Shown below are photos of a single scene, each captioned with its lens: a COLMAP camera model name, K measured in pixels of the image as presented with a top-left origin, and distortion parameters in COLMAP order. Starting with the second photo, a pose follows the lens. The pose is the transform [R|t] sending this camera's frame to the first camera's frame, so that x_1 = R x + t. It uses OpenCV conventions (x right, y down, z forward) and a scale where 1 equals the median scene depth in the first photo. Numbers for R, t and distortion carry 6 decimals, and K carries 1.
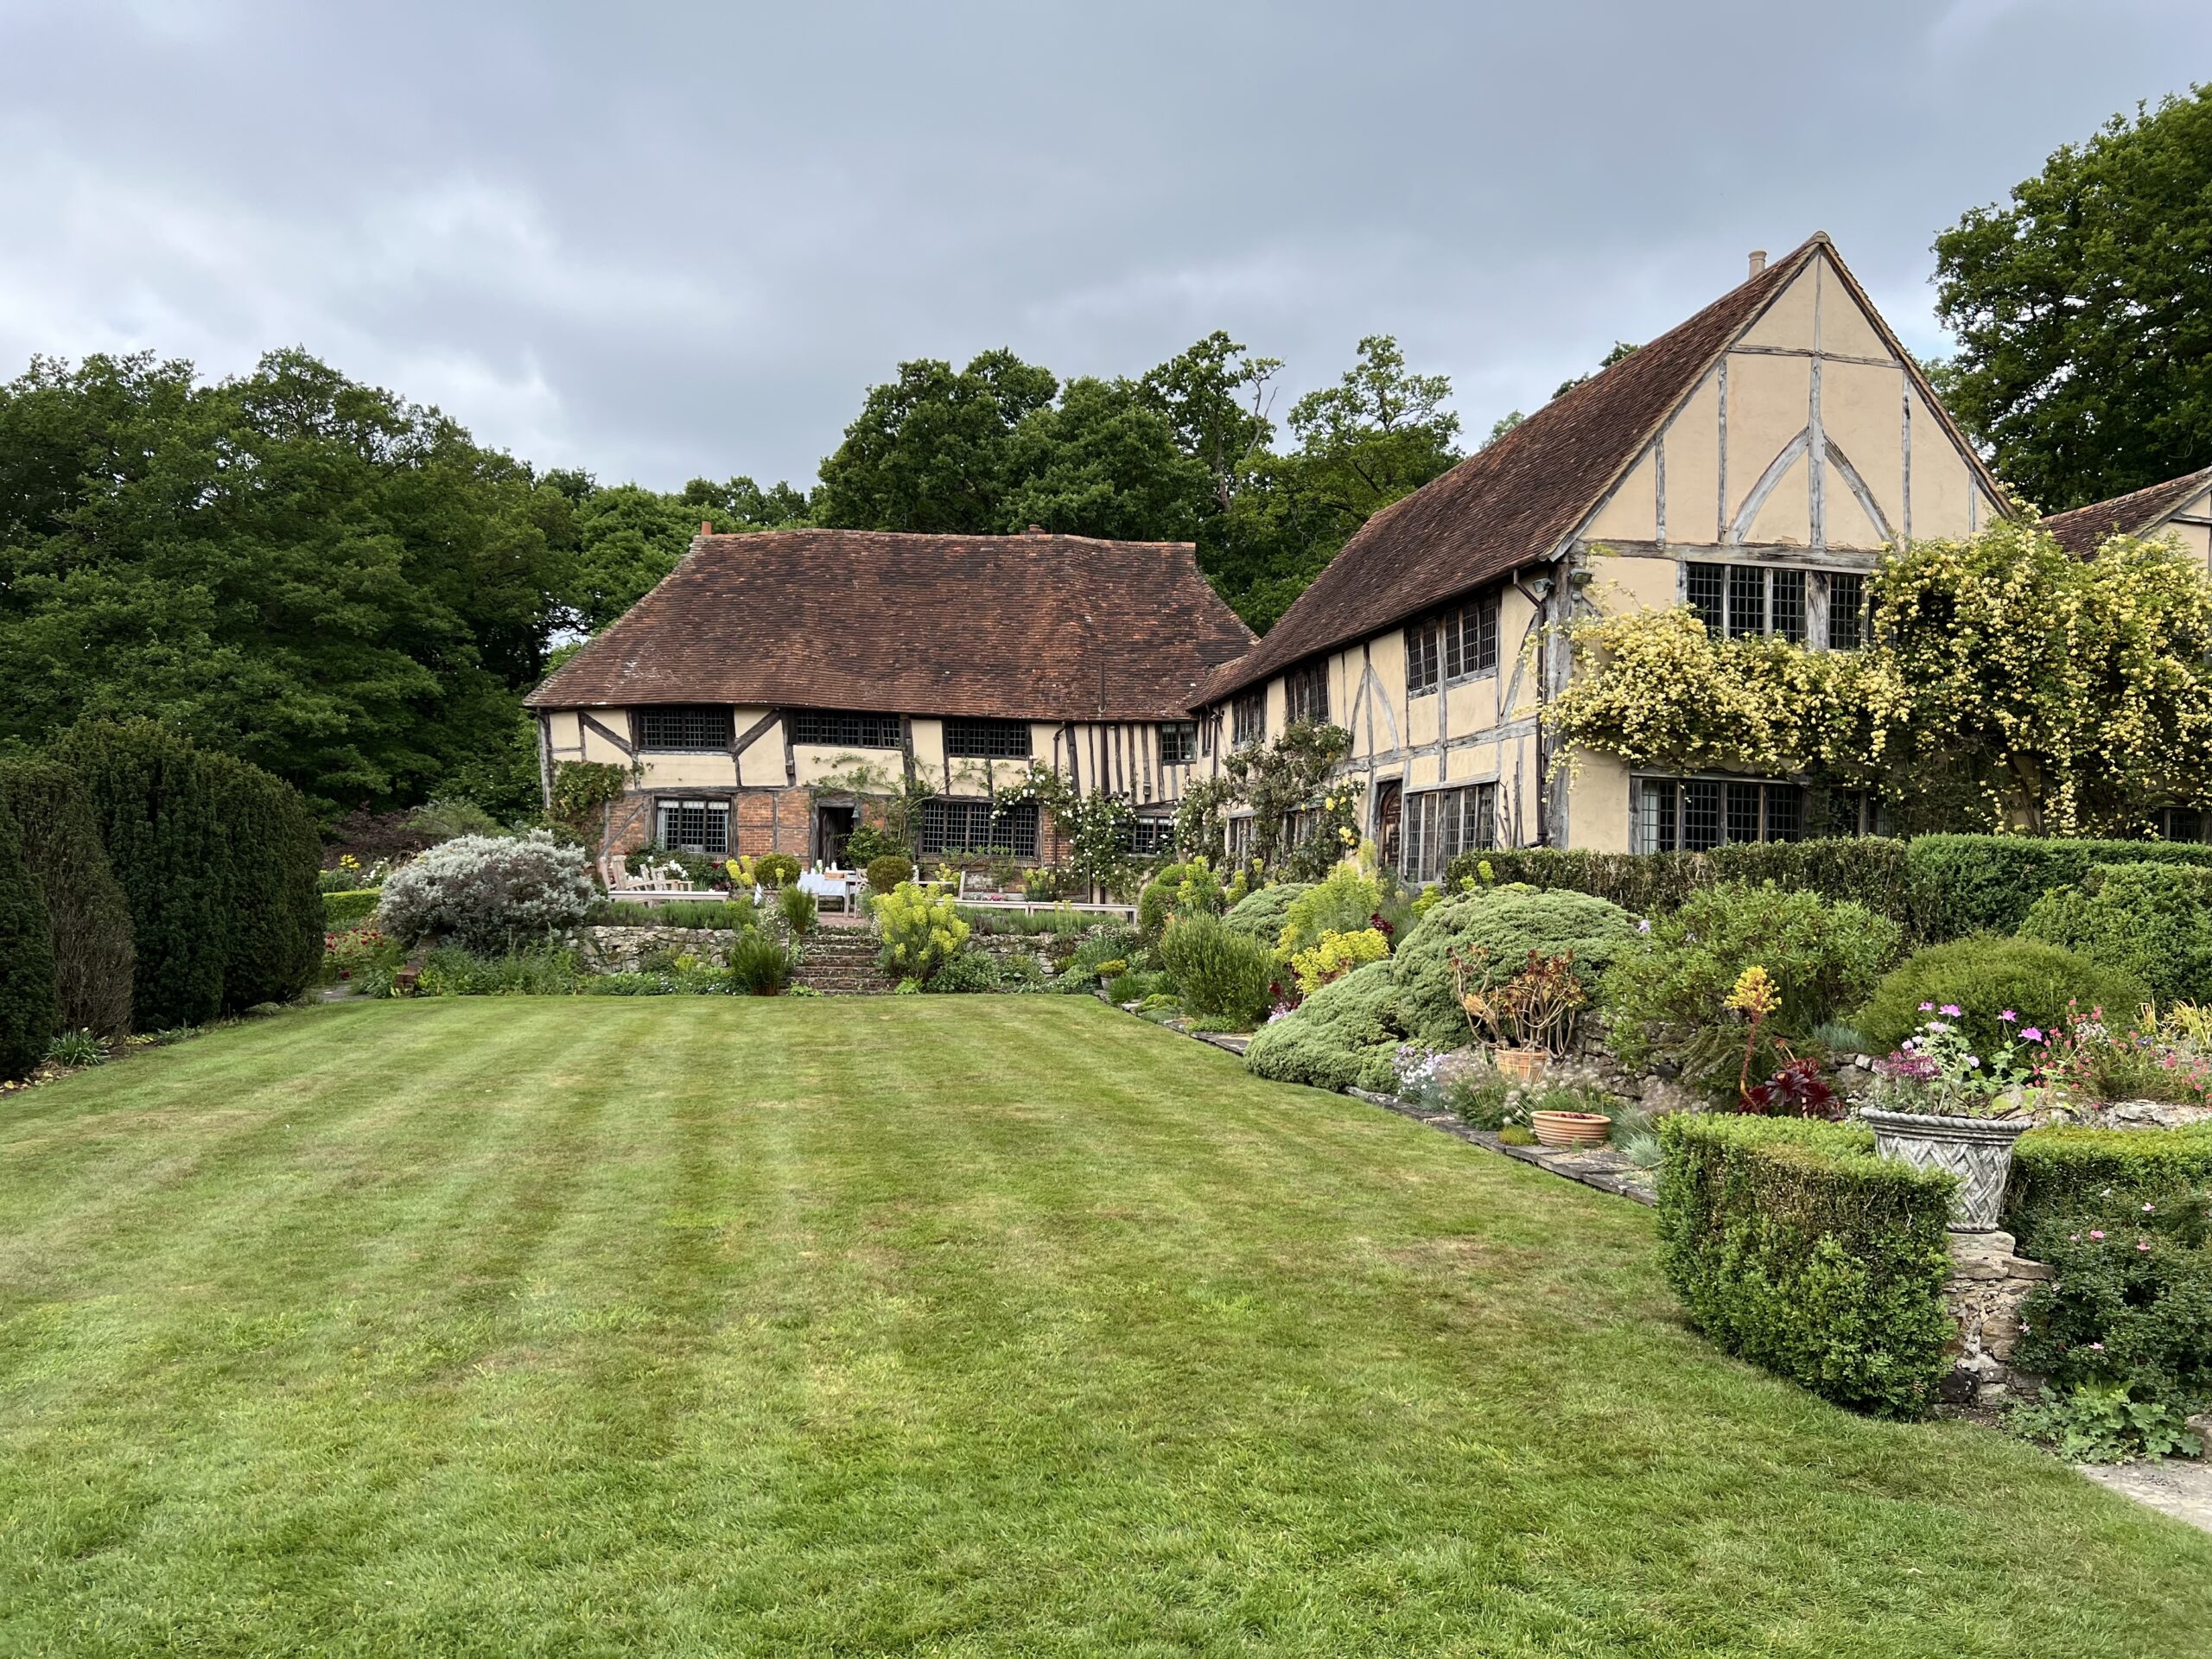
lens RADIAL K [[1606.3, 0, 1108.5], [0, 1606.3, 831.6], [0, 0, 1]] dist [0.023885, -0.034801]
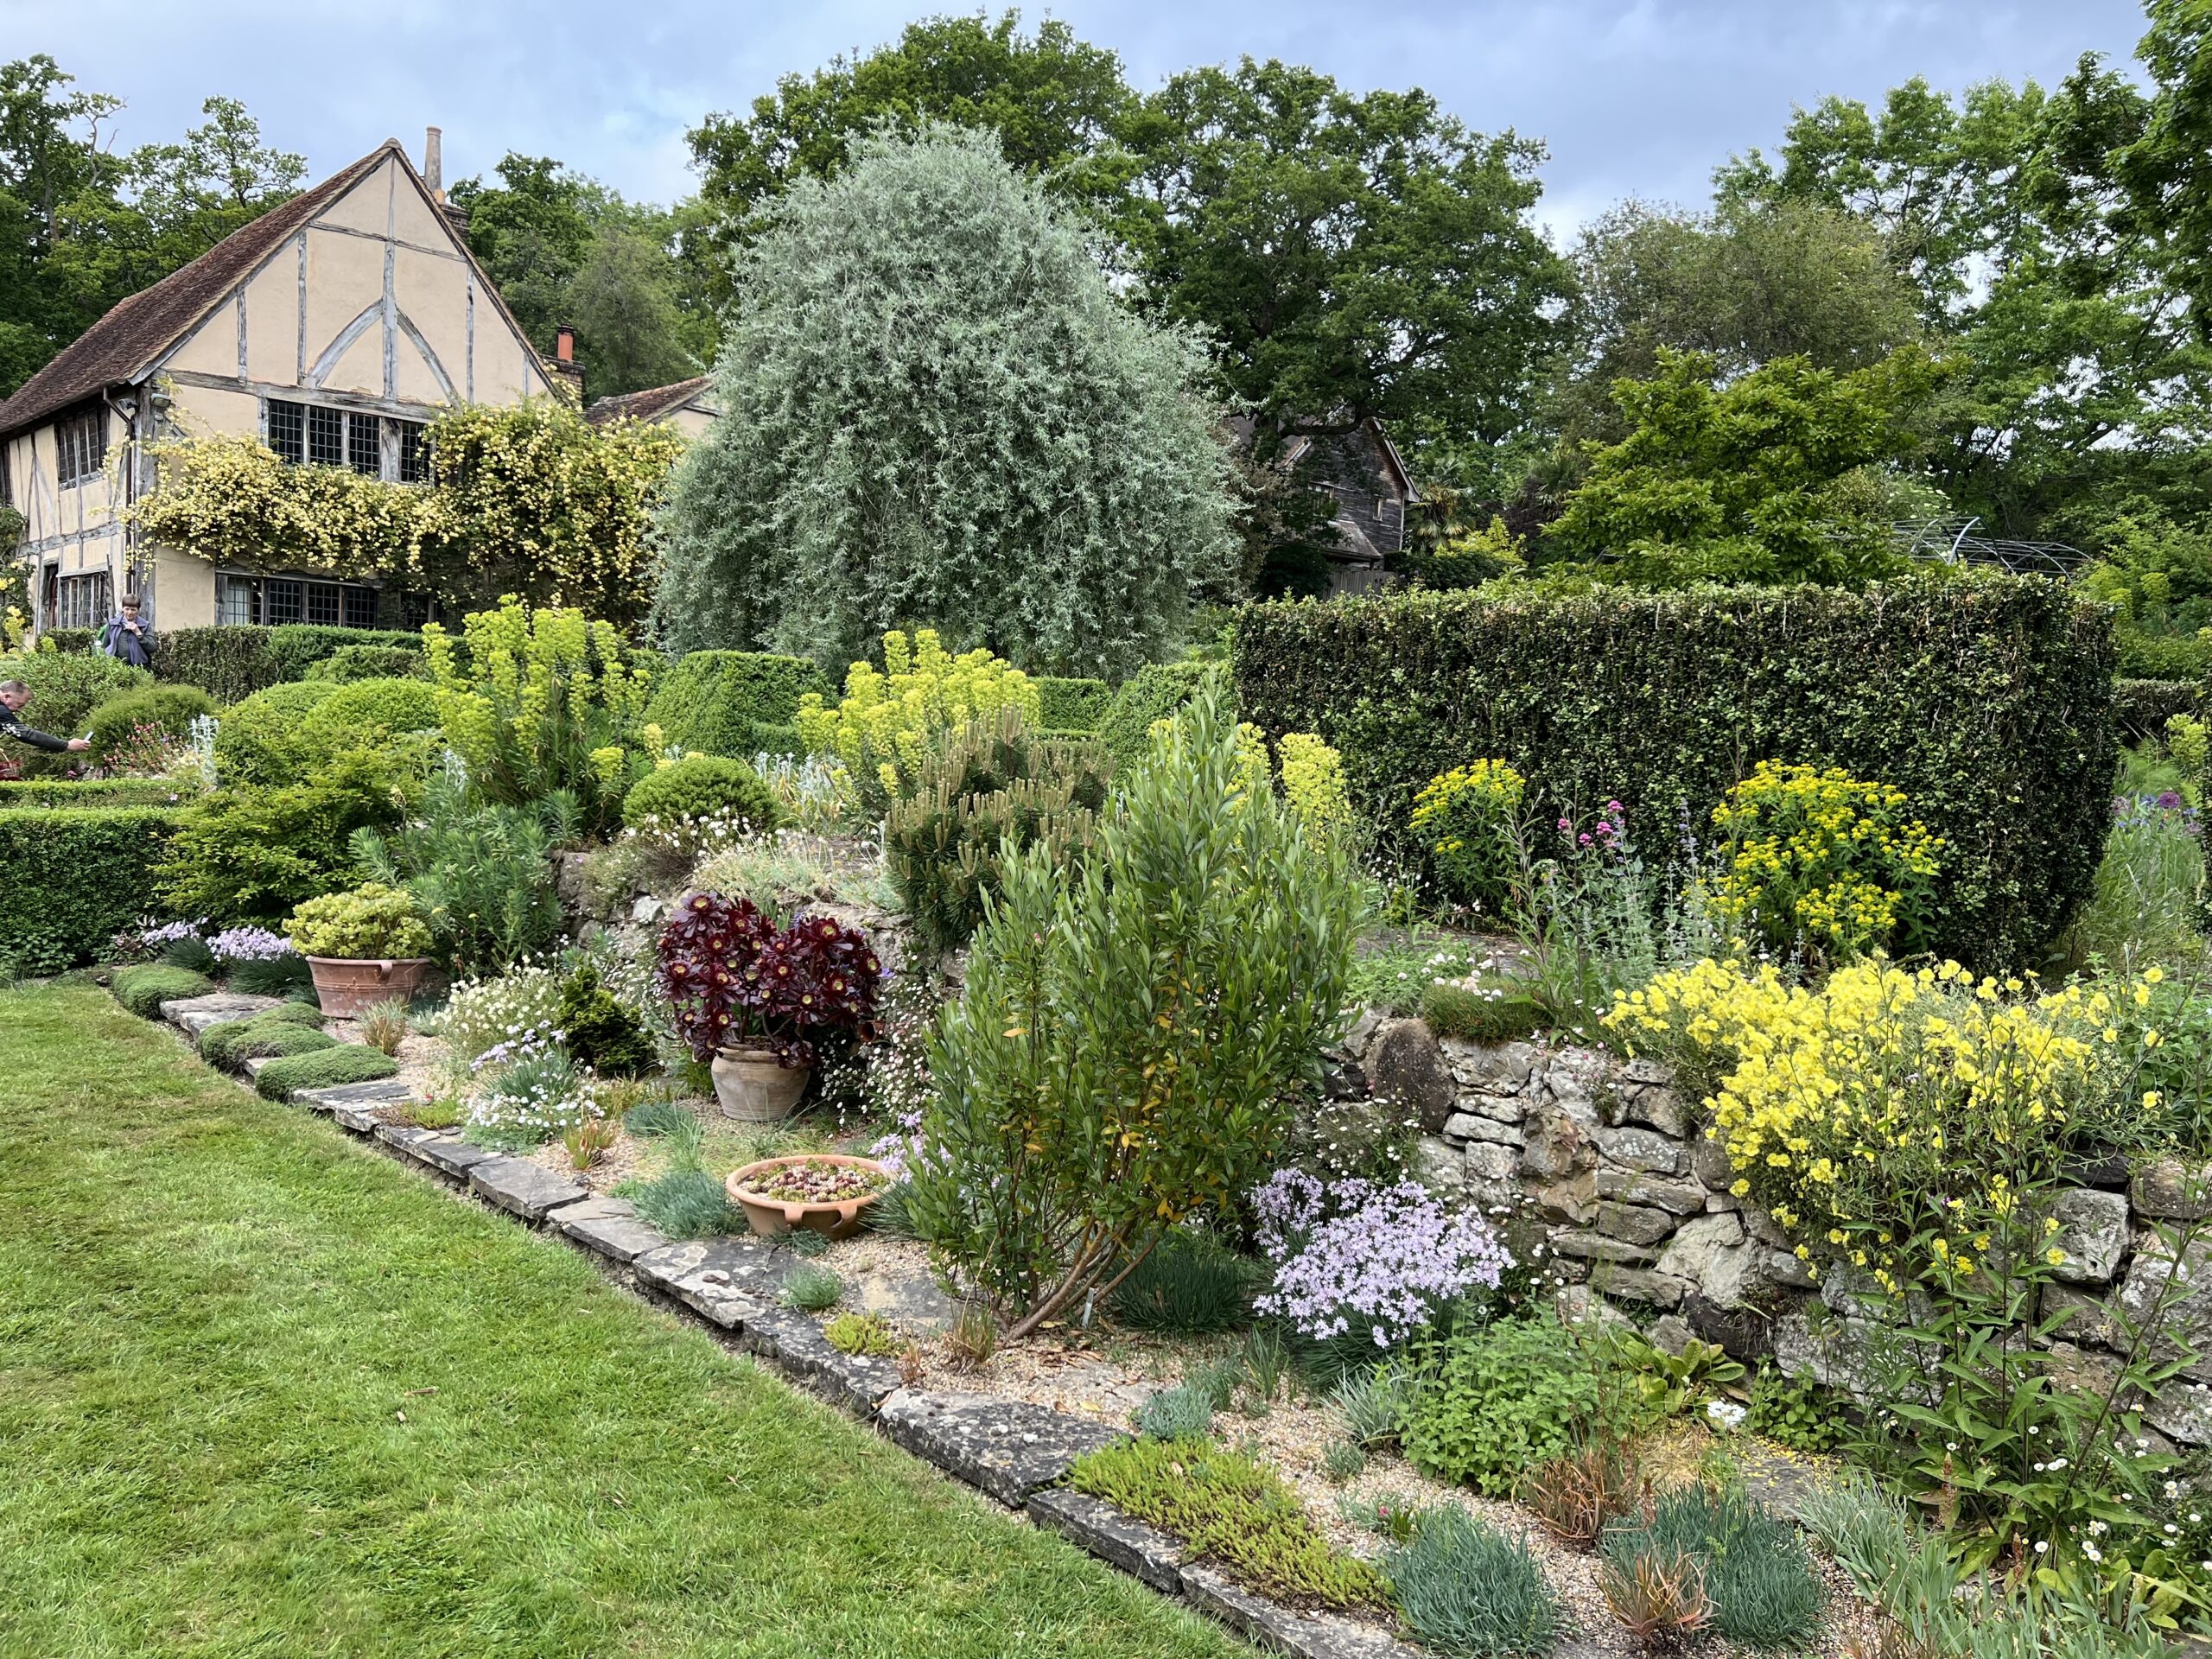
lens RADIAL K [[1606.3, 0, 1116.3], [0, 1606.3, 821.8], [0, 0, 1]] dist [0.023885, -0.034801]
pose [[0.838076, -0.024993, 0.544981, 0.221665], [-0.039545, 0.993539, 0.106376, -0.004014], [-0.544119, -0.110702, 0.831673, -0.397860]]
